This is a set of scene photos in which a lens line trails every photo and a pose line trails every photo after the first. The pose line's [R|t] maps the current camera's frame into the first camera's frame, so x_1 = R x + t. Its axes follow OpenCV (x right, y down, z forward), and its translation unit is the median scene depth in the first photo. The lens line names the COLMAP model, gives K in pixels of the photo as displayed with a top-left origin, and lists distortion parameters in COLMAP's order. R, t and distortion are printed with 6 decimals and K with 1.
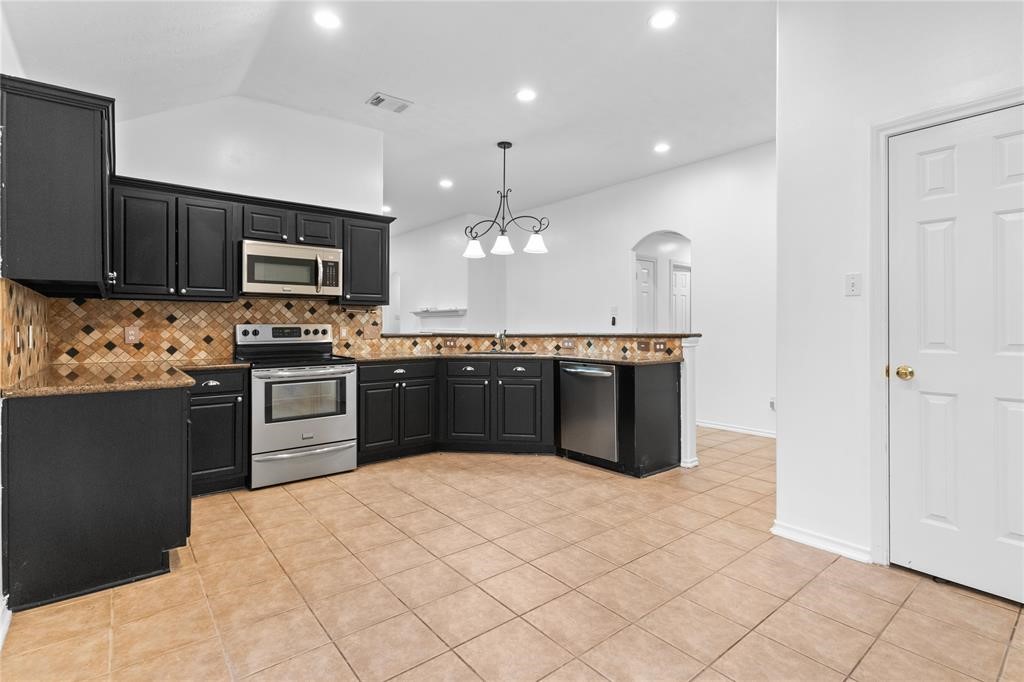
lens RADIAL K [[490.2, 0, 515.6], [0, 490.2, 322.0], [0, 0, 1]] dist [0.000795, 0.000226]
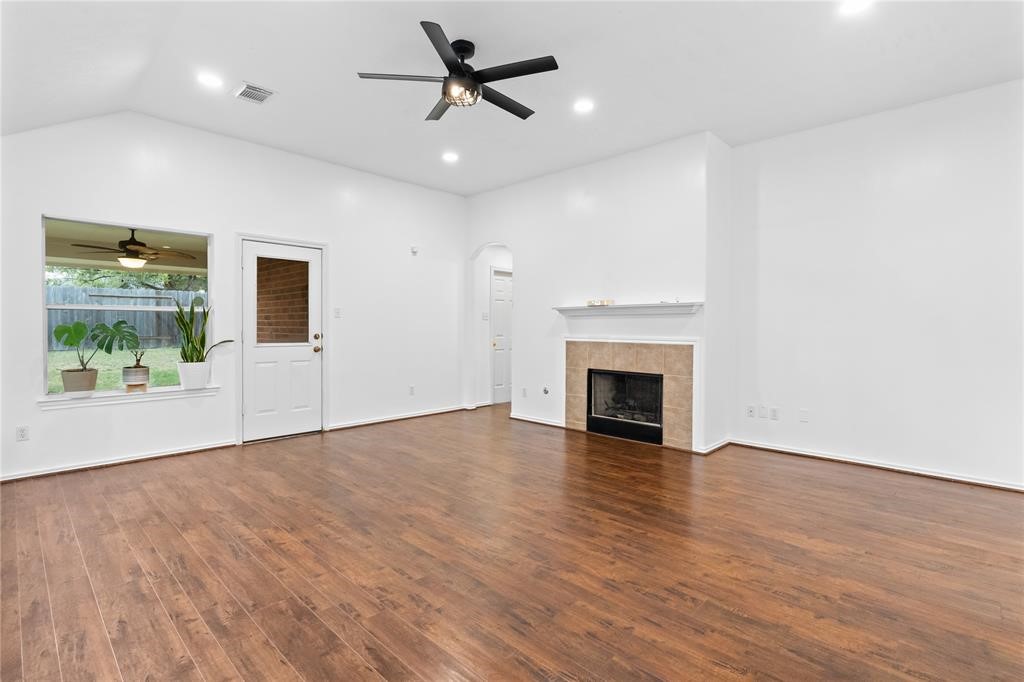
lens RADIAL K [[486.0, 0, 513.8], [0, 486.0, 328.1], [0, 0, 1]] dist [0.001401, 0.000554]
pose [[0.992706, 0.004228, 0.120488, -0.802756], [-0.005327, 0.999947, 0.008802, -0.001399], [-0.120445, -0.009380, 0.992676, 1.006273]]
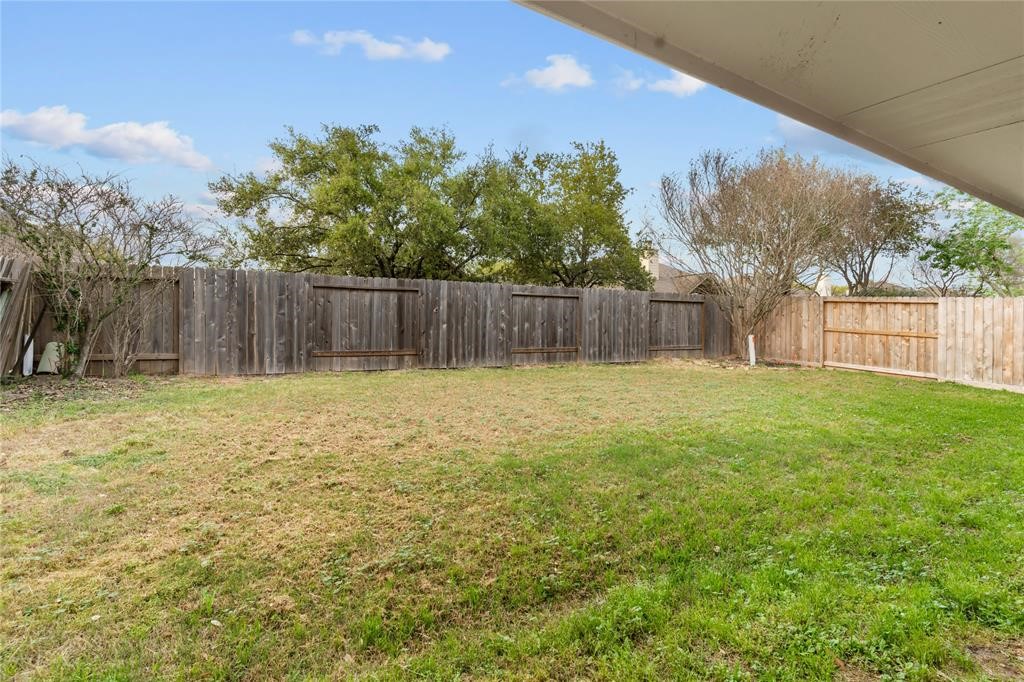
lens RADIAL K [[486.0, 0, 513.8], [0, 486.0, 328.1], [0, 0, 1]] dist [0.001401, 0.000554]
pose [[0.993730, 0.002708, -0.111774, -1.236443], [-0.002571, 0.999996, 0.001371, -0.003185], [0.111777, -0.001075, 0.993733, 1.526699]]
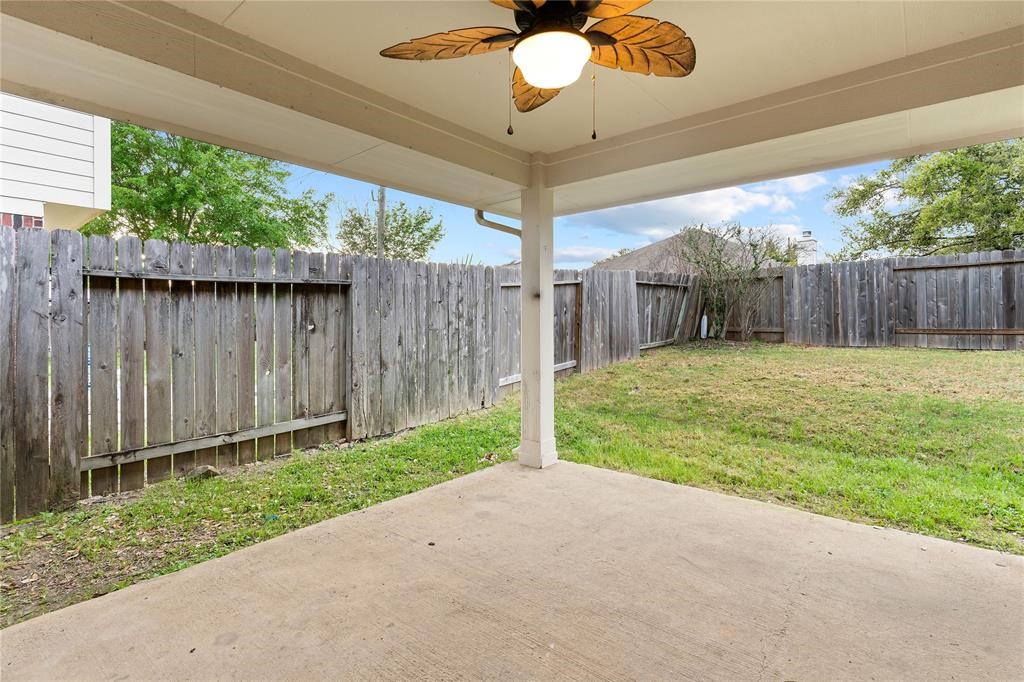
lens RADIAL K [[486.0, 0, 513.8], [0, 486.0, 328.1], [0, 0, 1]] dist [0.001401, 0.000554]
pose [[0.195568, 0.007115, -0.980664, -0.974446], [0.007903, 0.999930, 0.008831, 0.018650], [0.980658, -0.009477, 0.195498, 1.447526]]
